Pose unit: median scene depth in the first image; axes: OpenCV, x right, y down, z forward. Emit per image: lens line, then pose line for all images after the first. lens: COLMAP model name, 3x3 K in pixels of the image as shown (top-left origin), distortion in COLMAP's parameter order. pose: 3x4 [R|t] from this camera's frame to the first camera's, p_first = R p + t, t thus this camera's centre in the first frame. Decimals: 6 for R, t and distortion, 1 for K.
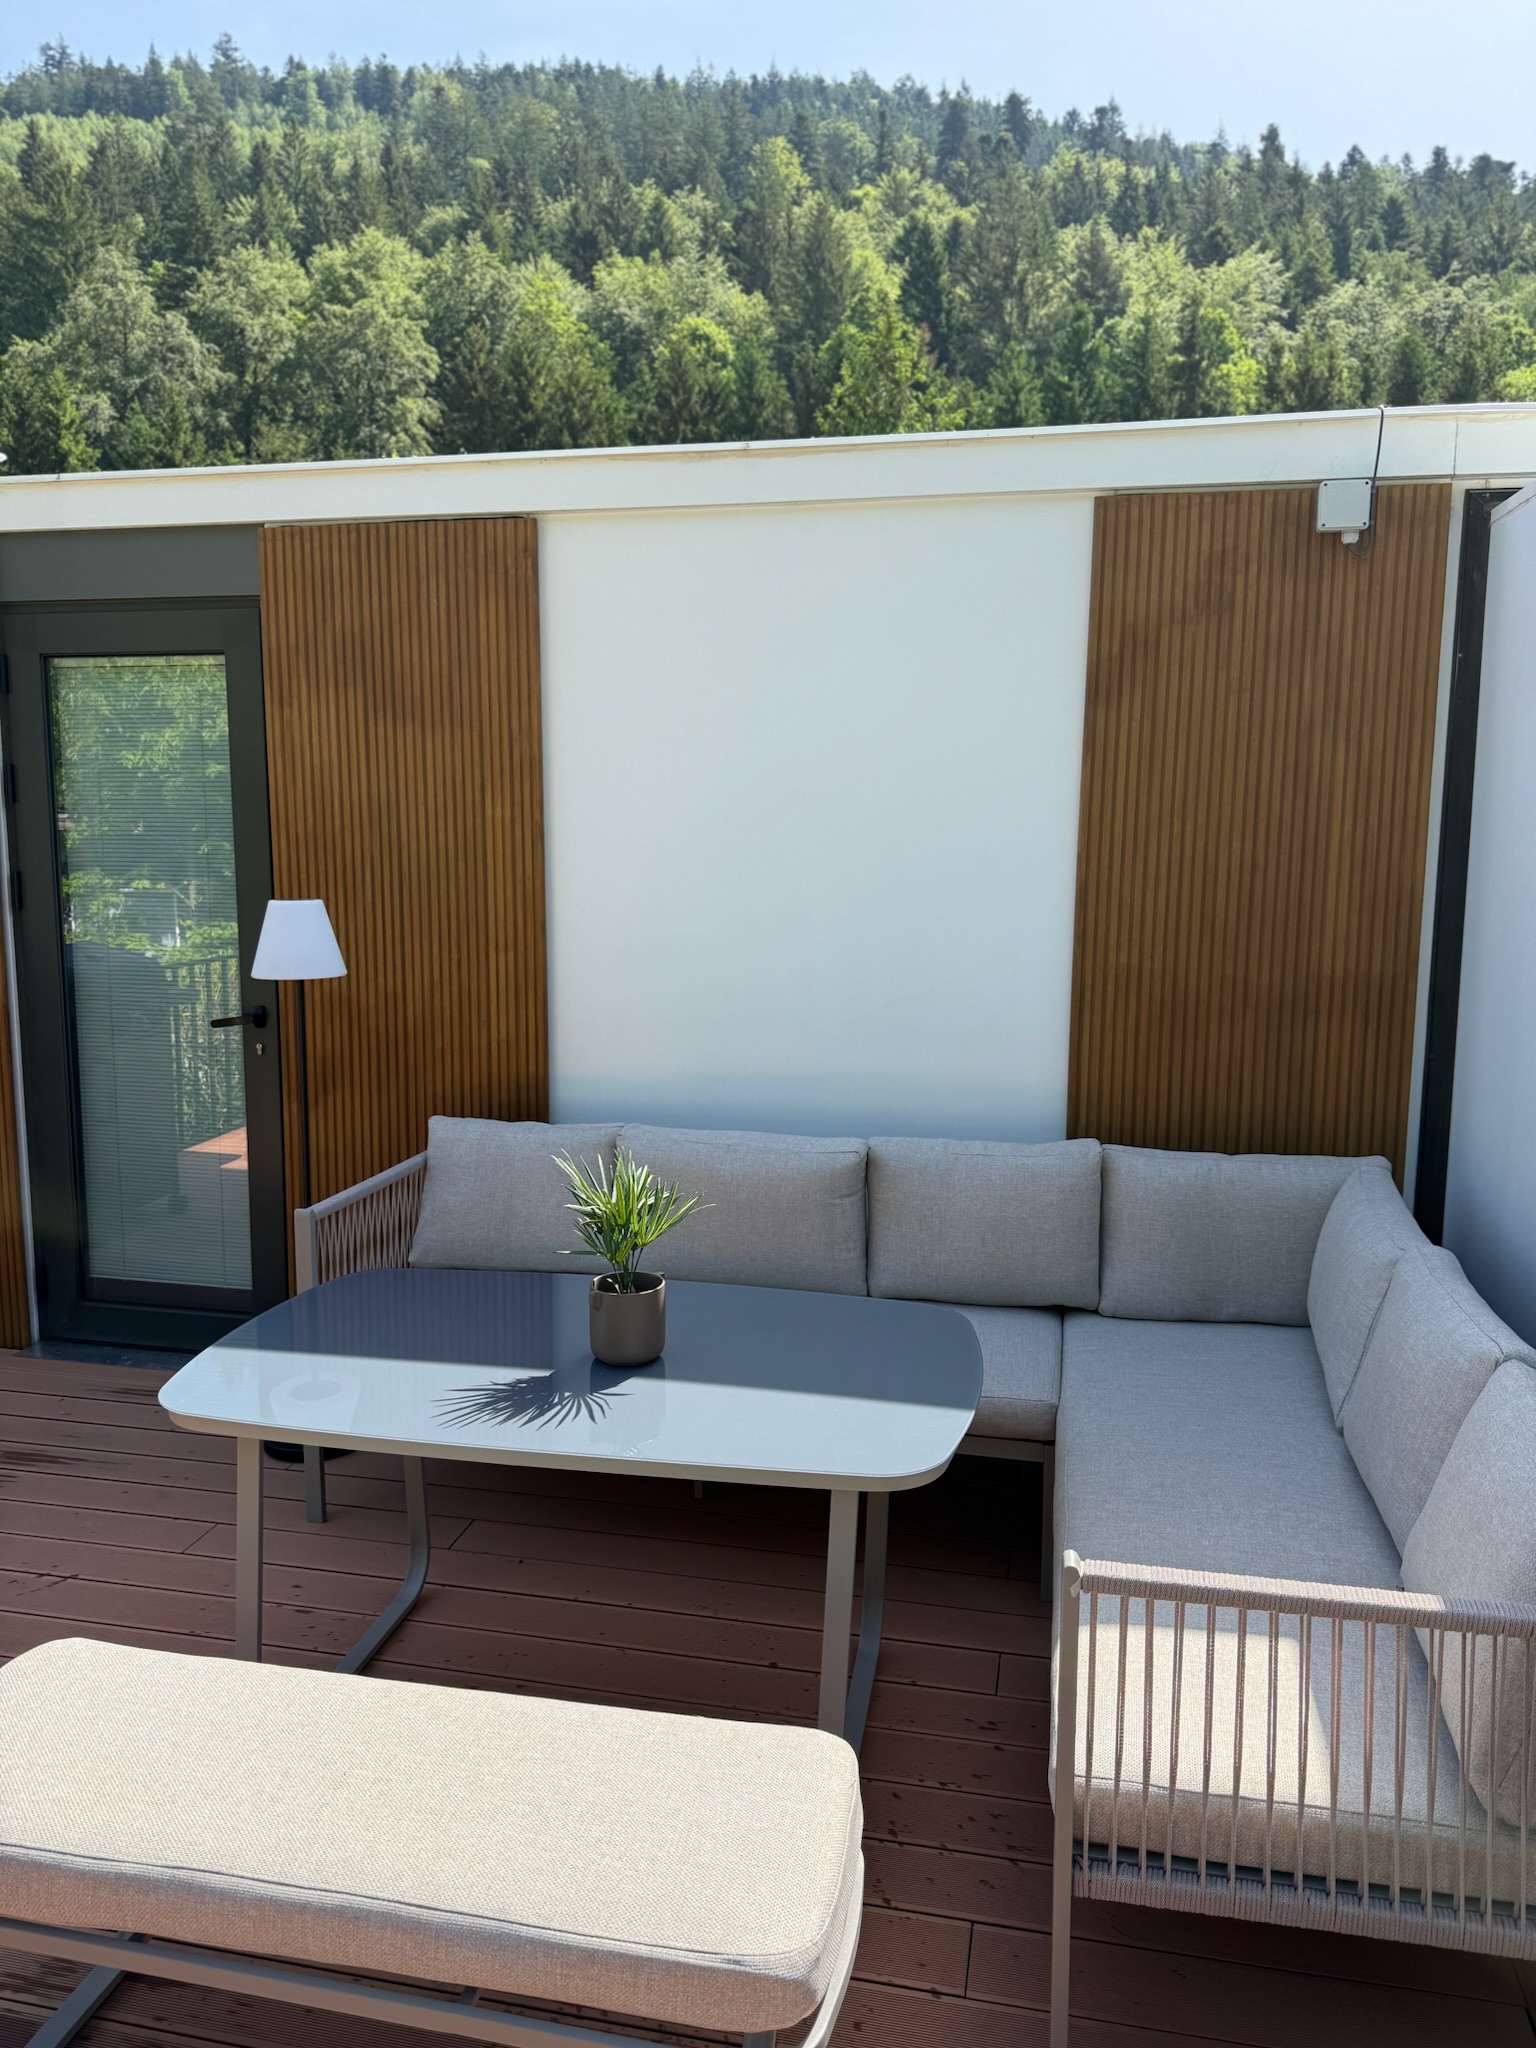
lens RADIAL K [[1436.2, 0, 761.1], [0, 1436.2, 1019.3], [0, 0, 1]] dist [0.049037, -0.065101]
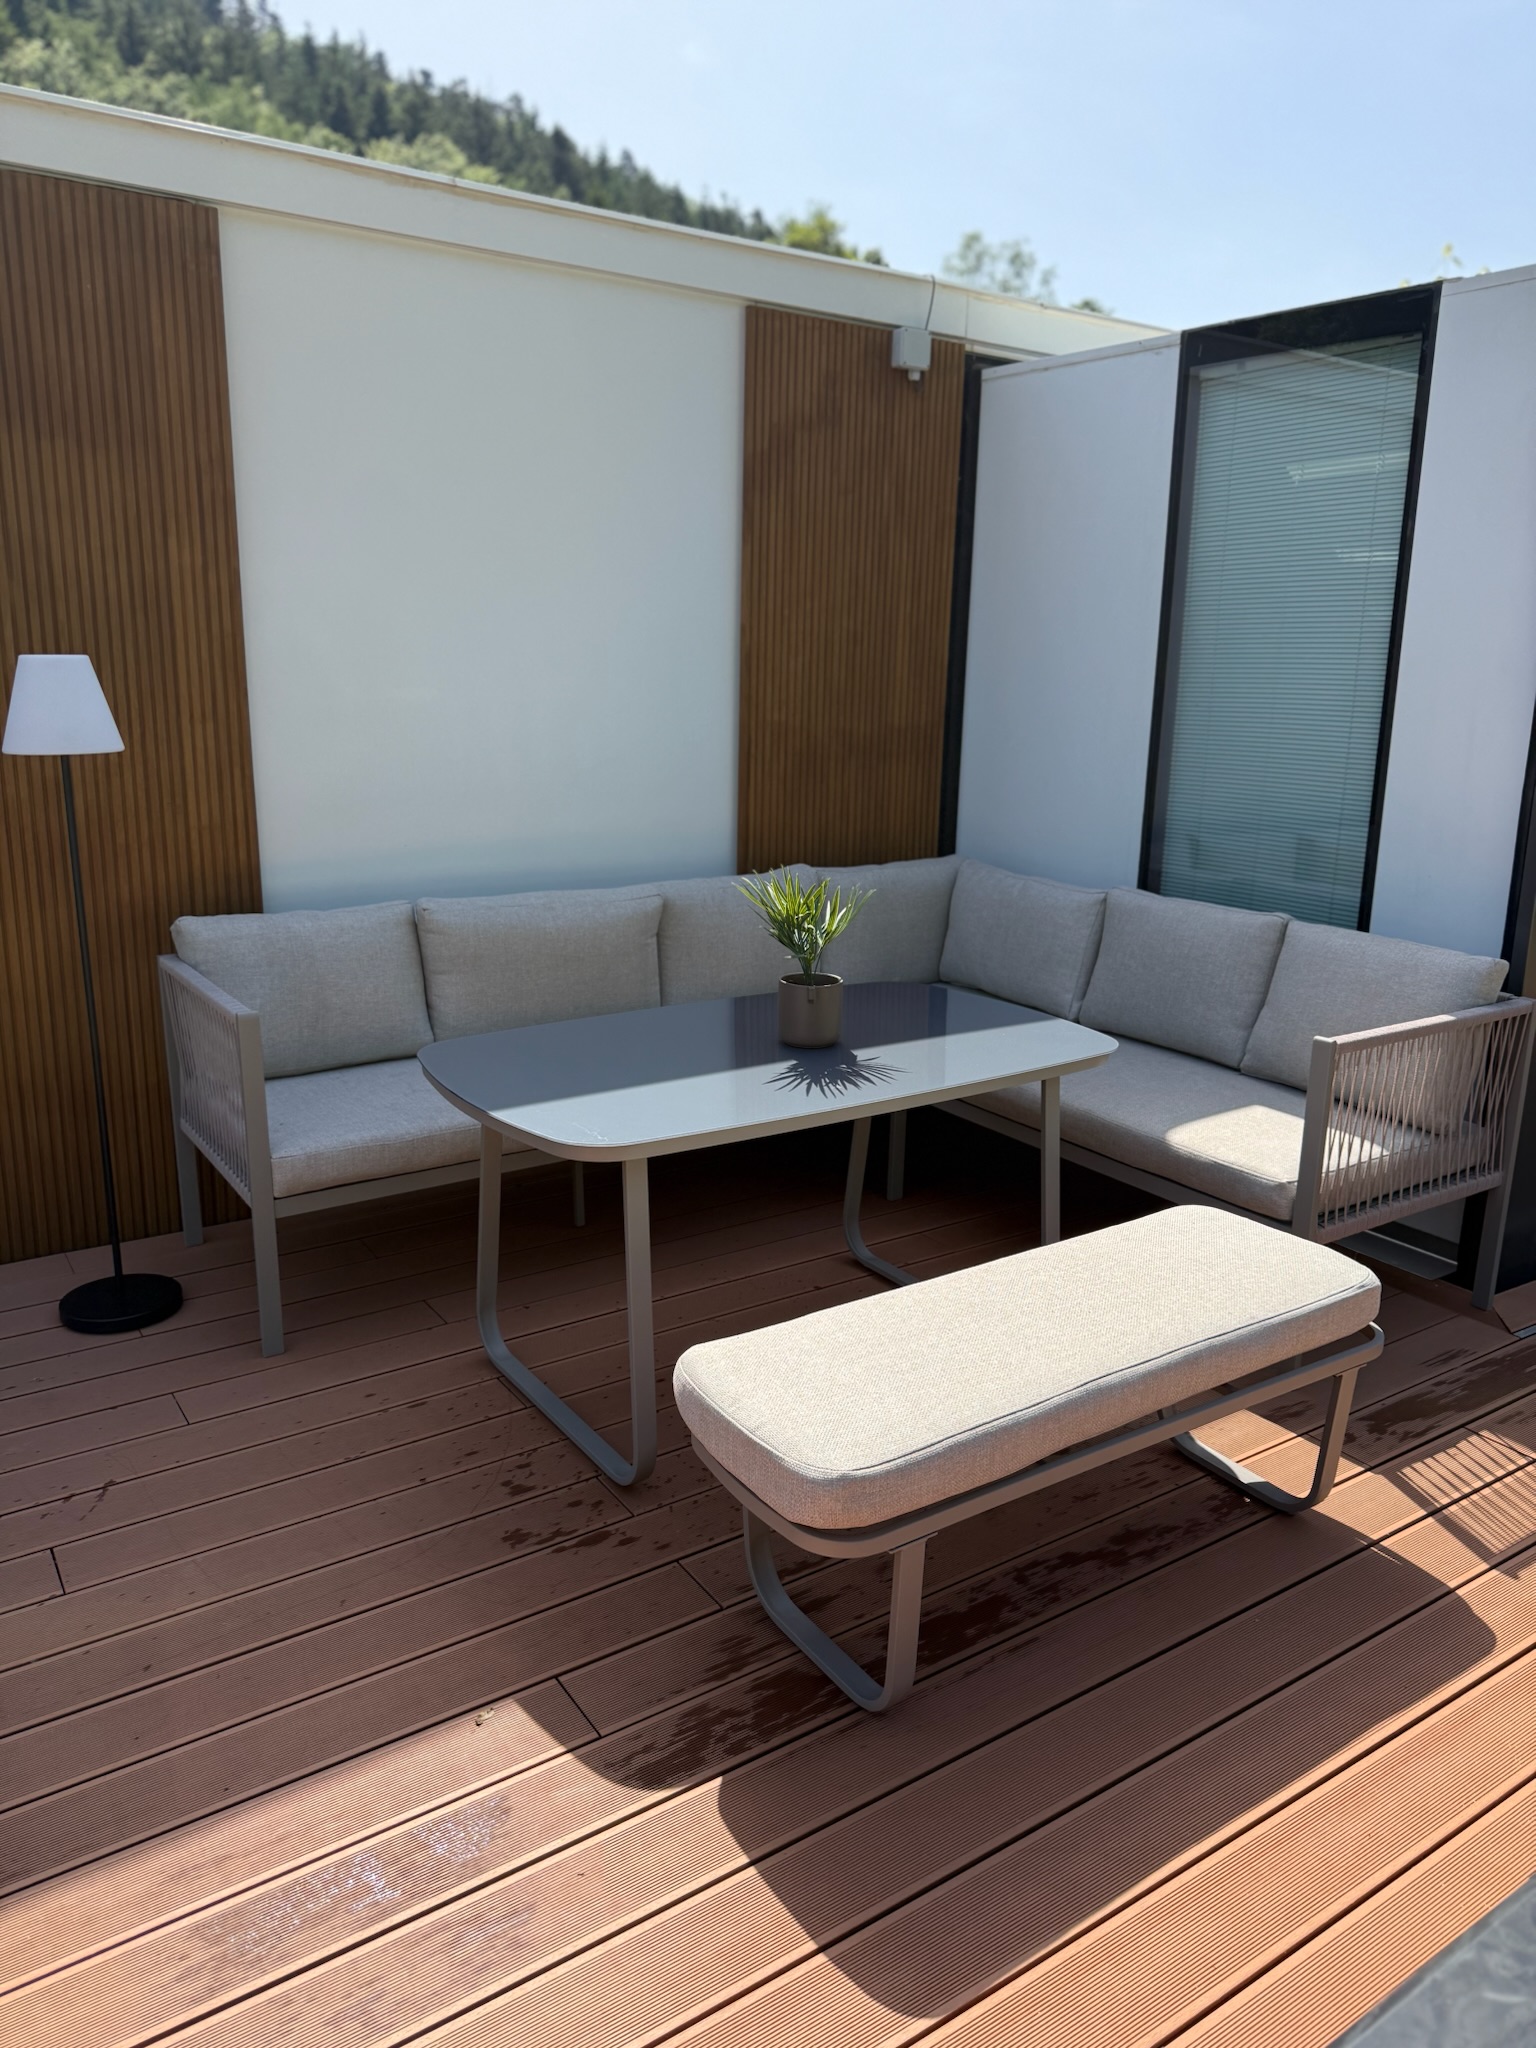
lens RADIAL K [[1436.2, 0, 773.3], [0, 1436.2, 1020.0], [0, 0, 1]] dist [0.049037, -0.065101]
pose [[0.702078, -0.163050, 0.693182, -0.632876], [0.080911, 0.985395, 0.149835, 0.028001], [-0.707488, -0.049110, 0.705017, 0.143087]]
